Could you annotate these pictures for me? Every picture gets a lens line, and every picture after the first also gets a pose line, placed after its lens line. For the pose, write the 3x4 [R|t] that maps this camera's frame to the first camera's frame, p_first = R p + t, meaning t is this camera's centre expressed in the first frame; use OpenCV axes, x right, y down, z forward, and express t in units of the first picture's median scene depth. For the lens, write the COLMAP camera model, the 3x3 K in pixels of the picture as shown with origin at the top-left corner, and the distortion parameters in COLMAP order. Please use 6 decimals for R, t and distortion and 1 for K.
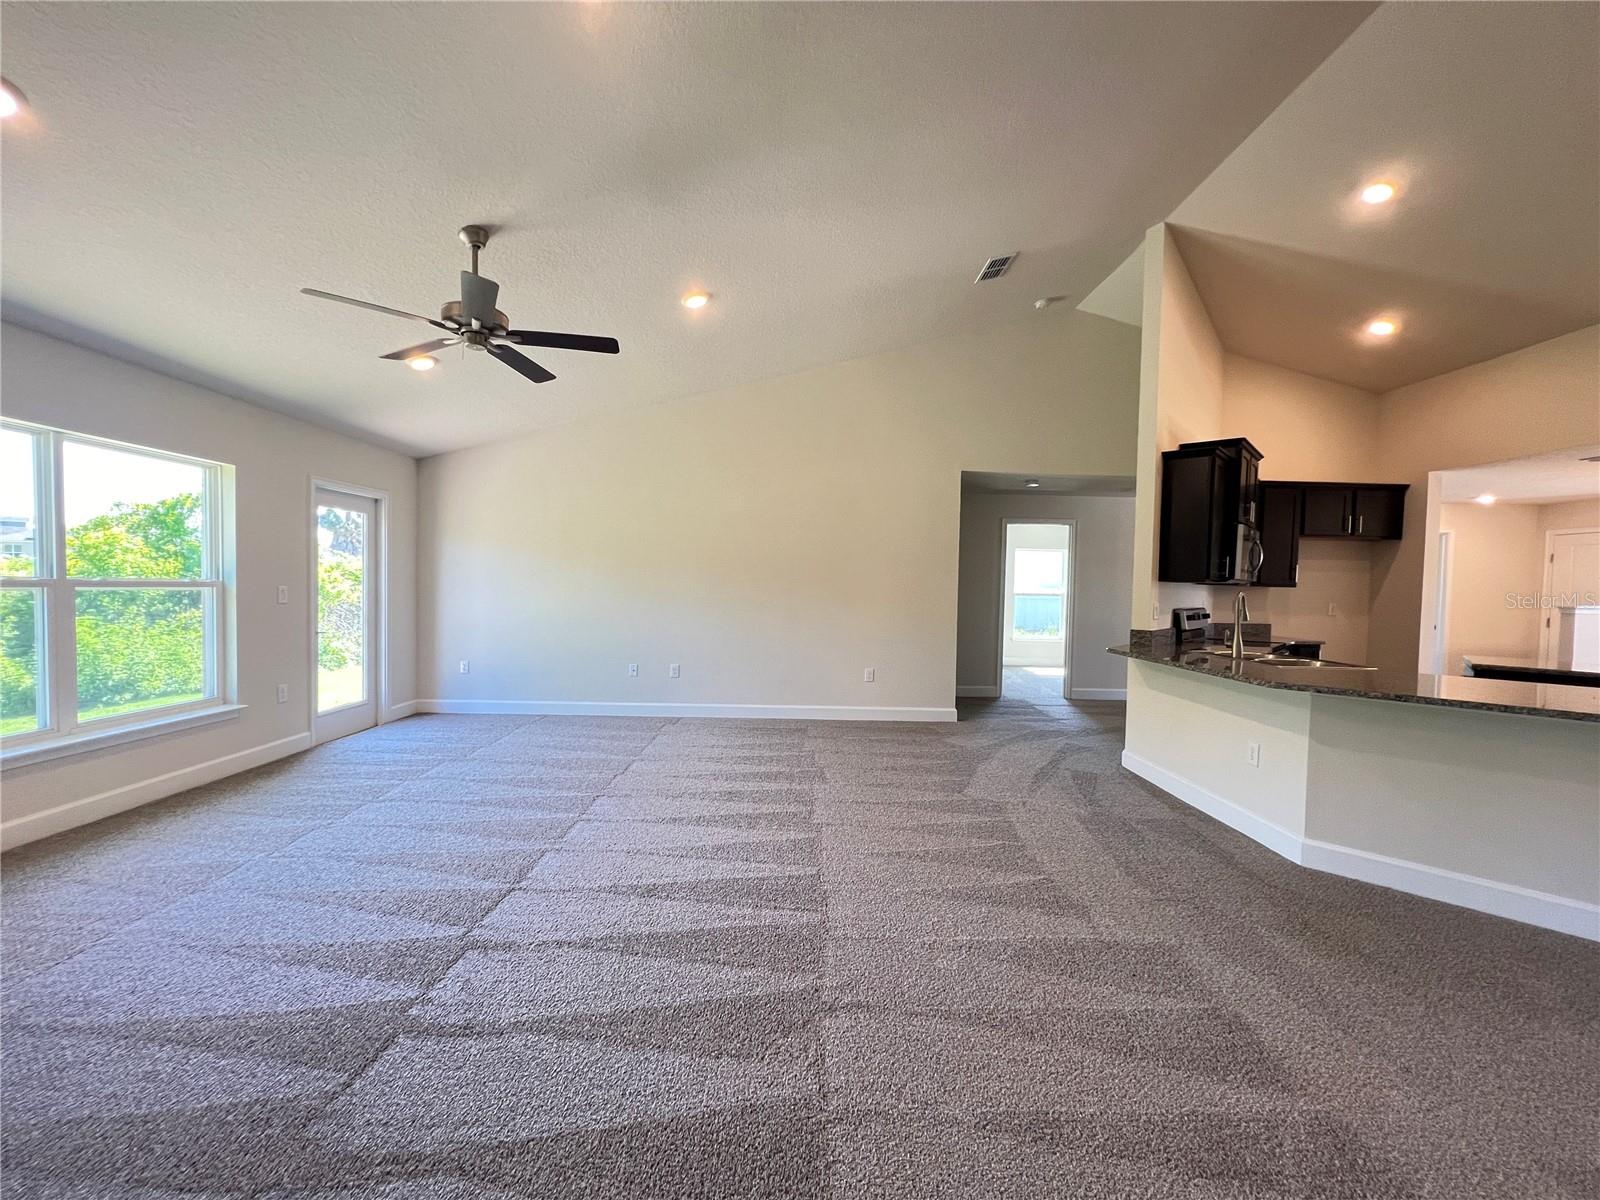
lens RADIAL K [[644.3, 0, 800.5], [0, 644.3, 606.3], [0, 0, 1]] dist [-0.001978, 0.000090]
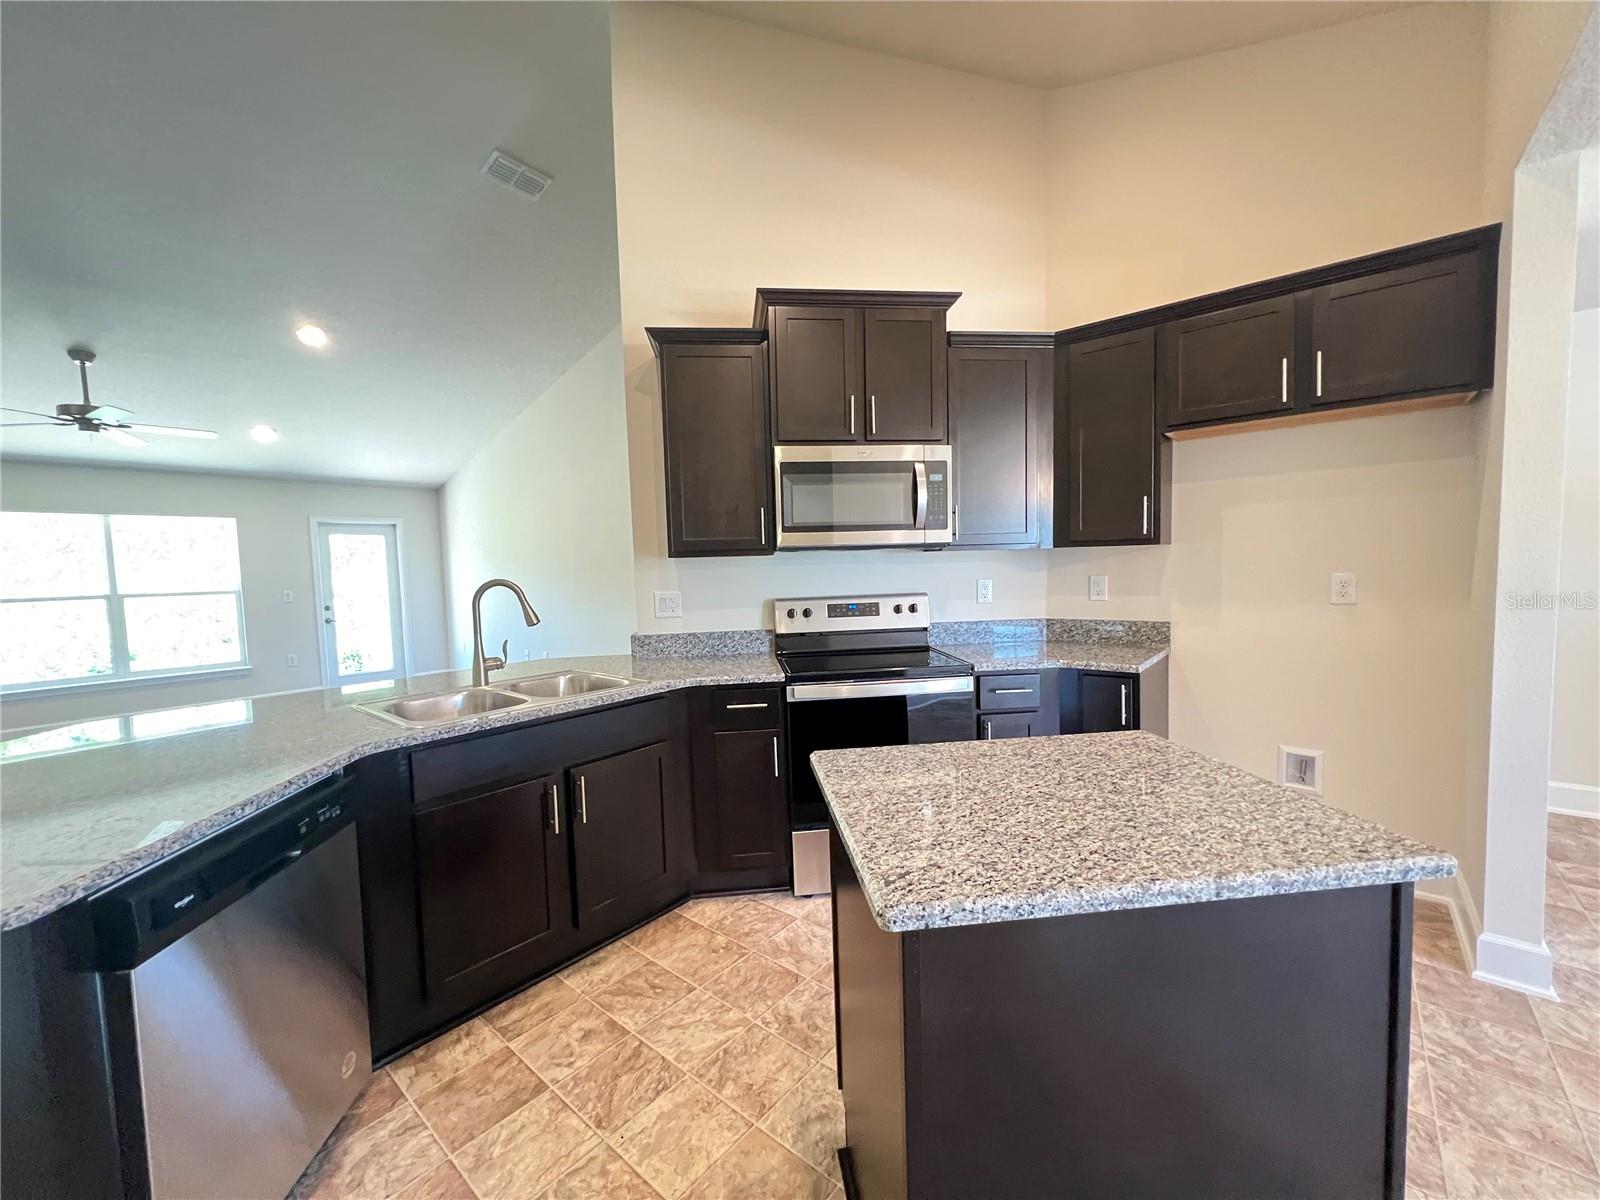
lens RADIAL K [[639.5, 0, 802.2], [0, 639.5, 602.9], [0, 0, 1]] dist [-0.001290, 0.000280]
pose [[0.763913, -0.005719, -0.645294, 0.934380], [0.027143, 0.999361, 0.023276, -0.005005], [0.644748, -0.035296, 0.763580, 0.522292]]
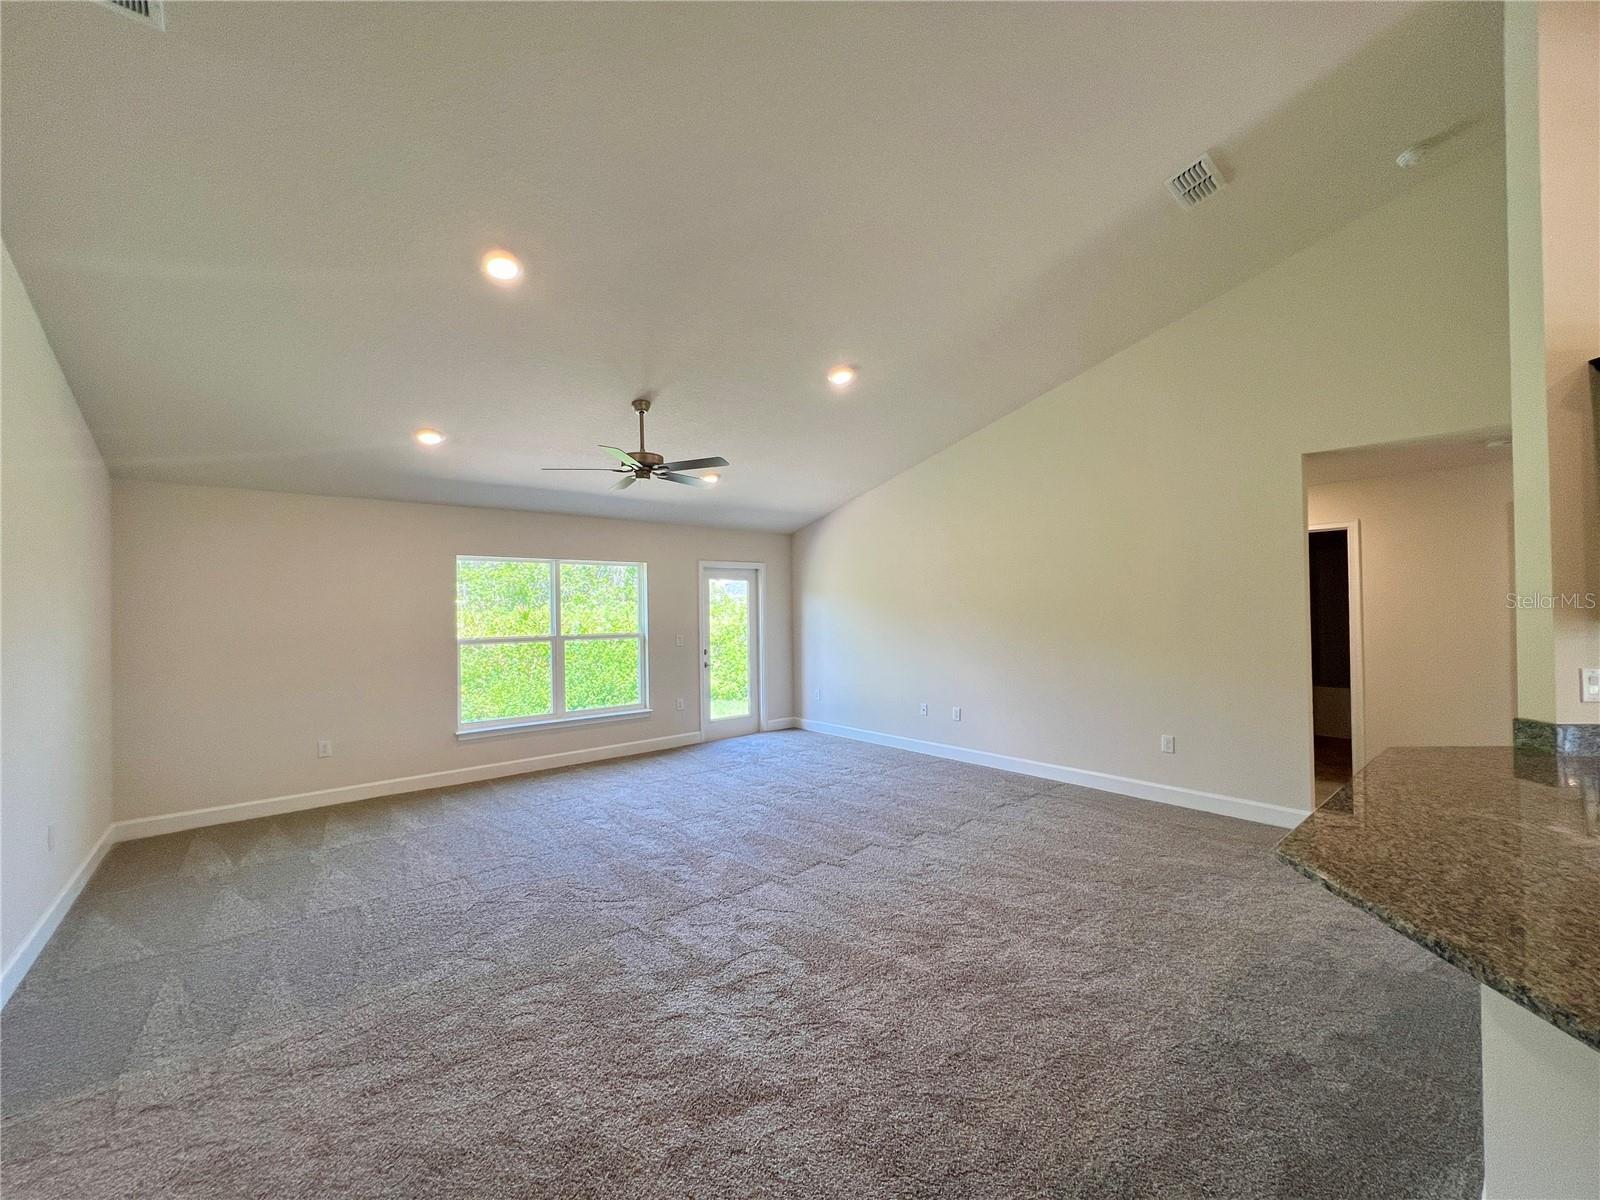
lens RADIAL K [[634.1, 0, 800.0], [0, 634.1, 600.0], [0, 0, 1]] dist [-0.010641, 0.000399]
pose [[0.634649, -0.042154, -0.771650, 0.468791], [0.006136, 0.998755, -0.049514, -0.032035], [0.772776, 0.026689, 0.634118, 0.211527]]
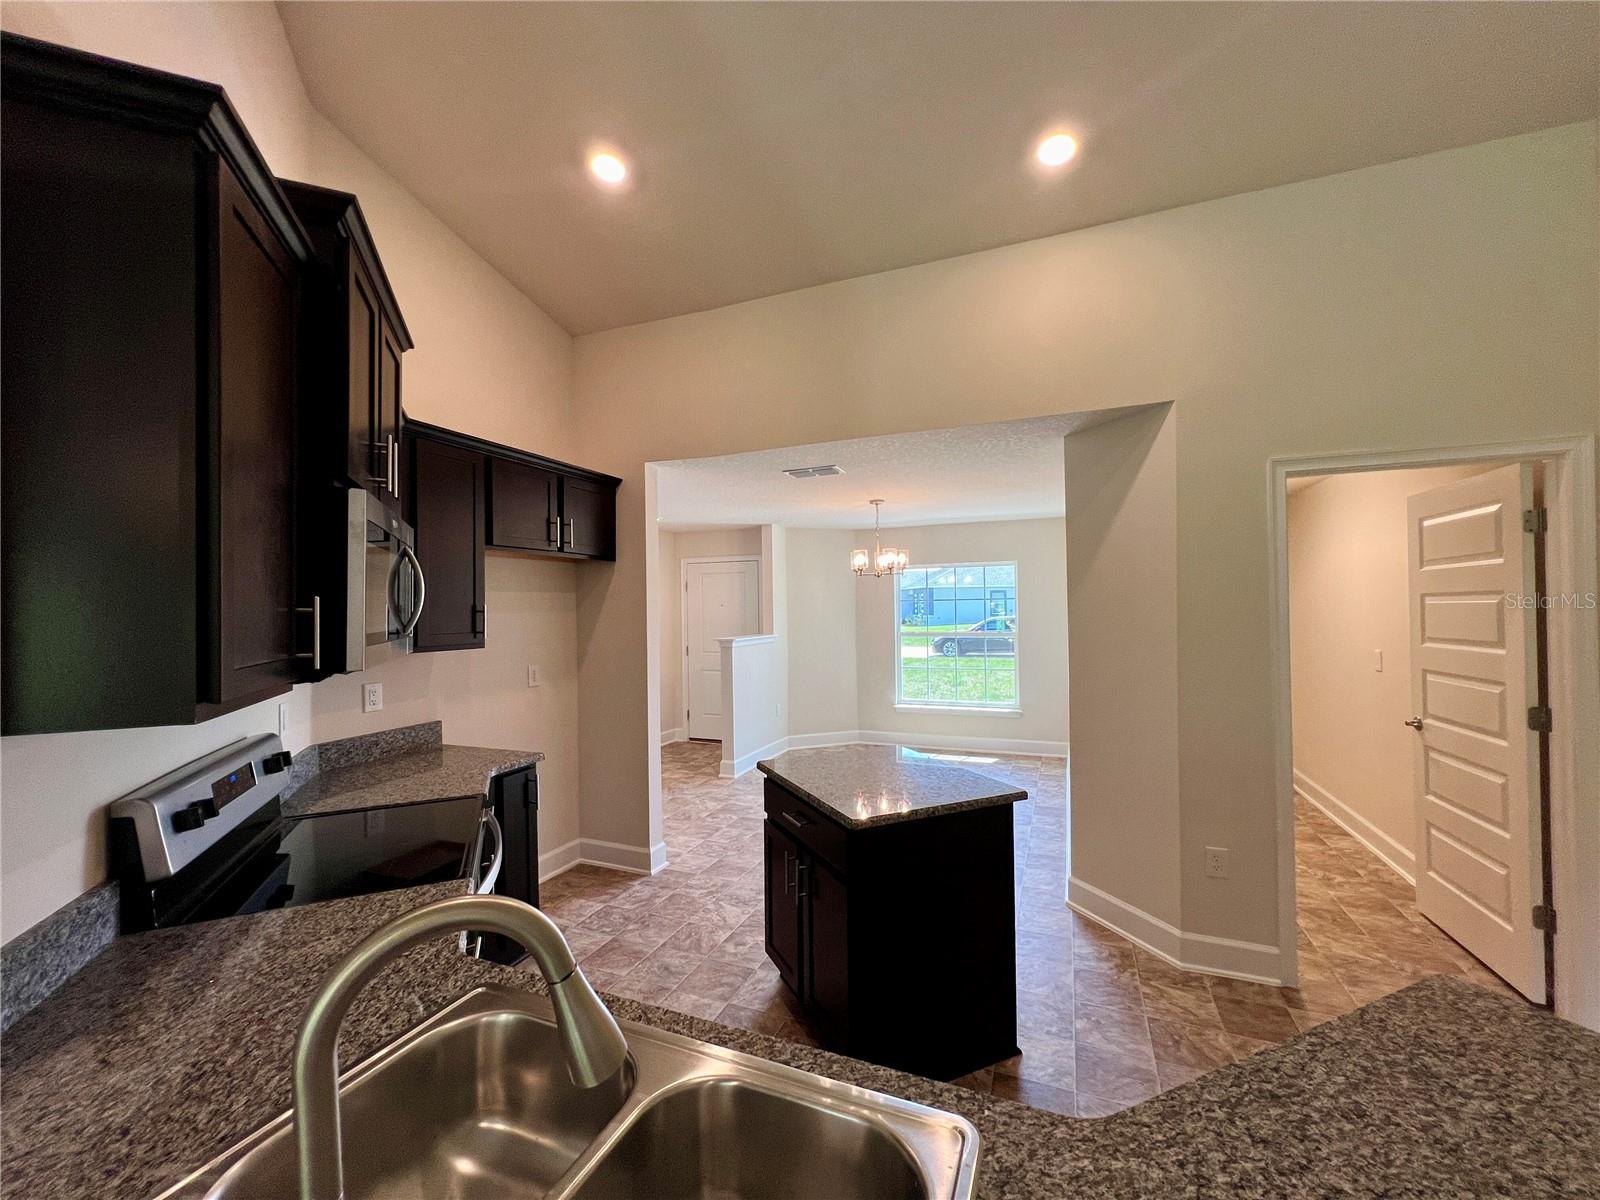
lens RADIAL K [[639.5, 0, 802.2], [0, 639.5, 602.9], [0, 0, 1]] dist [-0.001290, 0.000280]
pose [[0.381178, -0.020827, 0.924267, 0.430491], [0.048129, 0.998838, 0.002658, -0.057643], [-0.923248, 0.043471, 0.381737, 0.616849]]
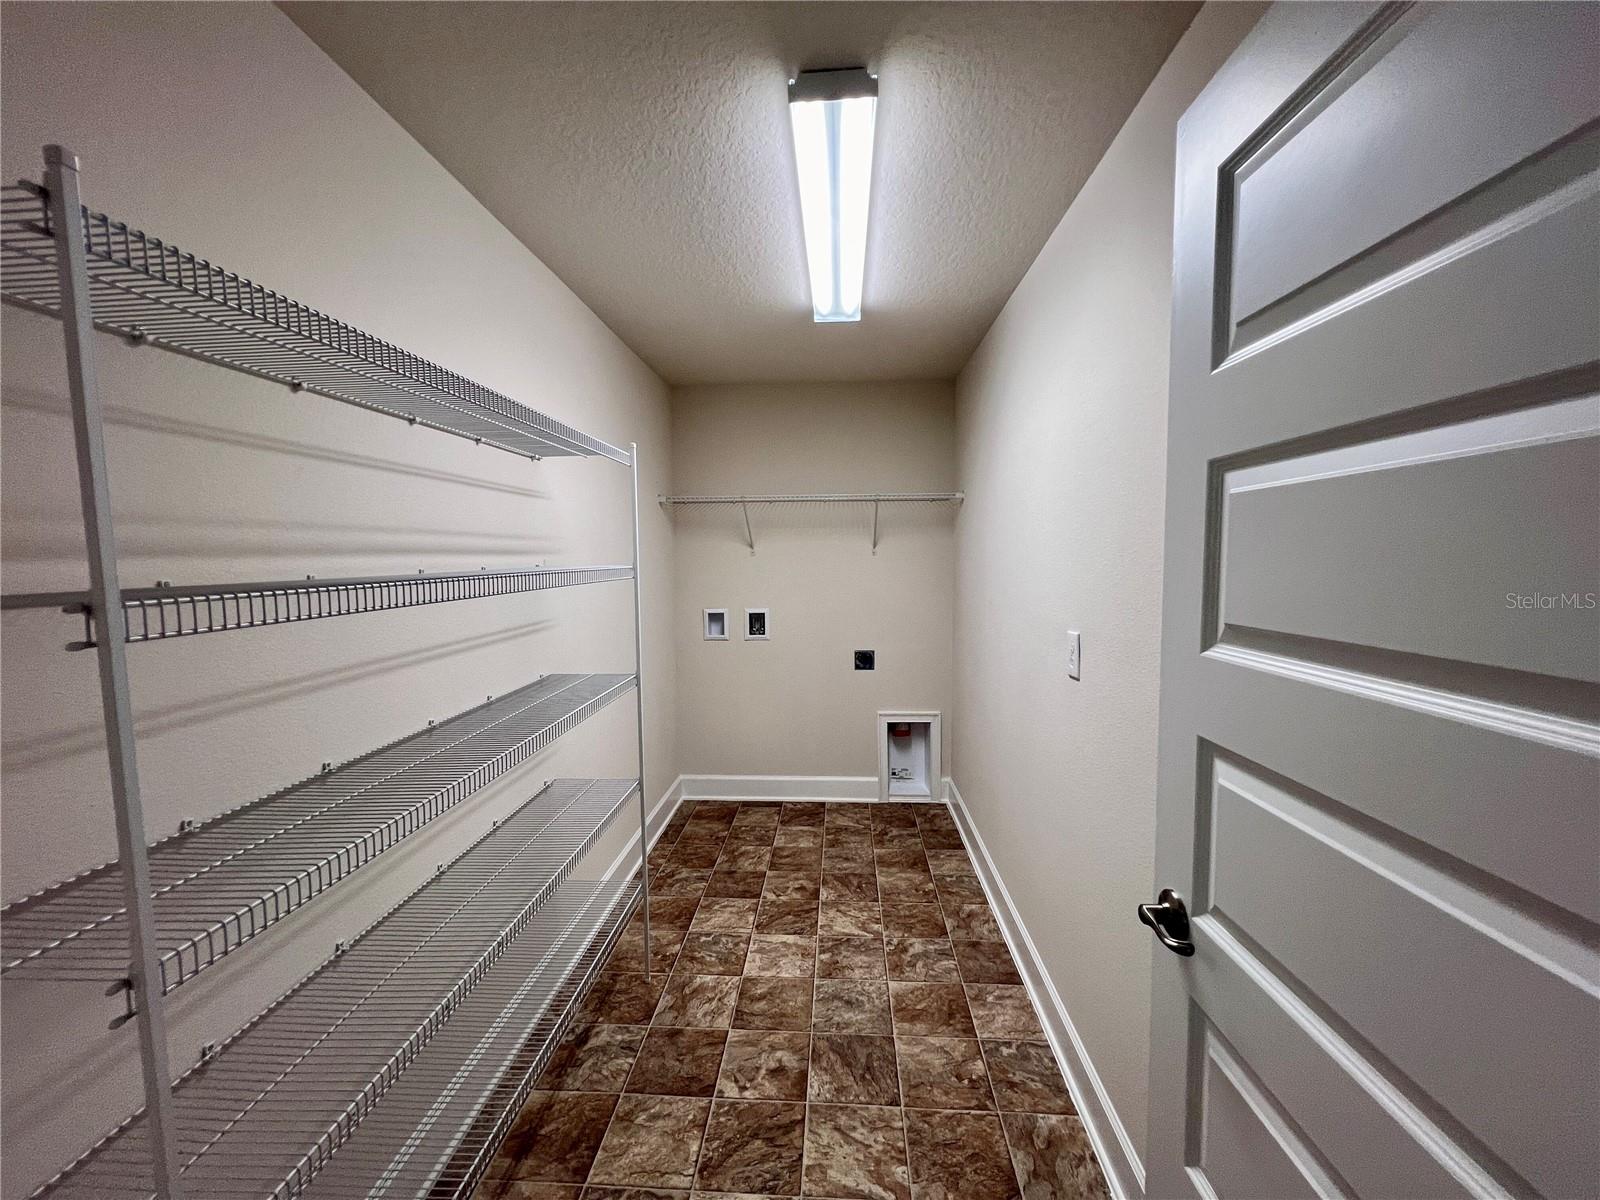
lens RADIAL K [[639.5, 0, 802.2], [0, 639.5, 602.9], [0, 0, 1]] dist [-0.001290, 0.000280]
pose [[-0.060766, 0.057959, -0.996468, 0.936089], [-0.023631, 0.997949, 0.059486, -0.015367], [0.997872, 0.027162, -0.059272, 0.605587]]
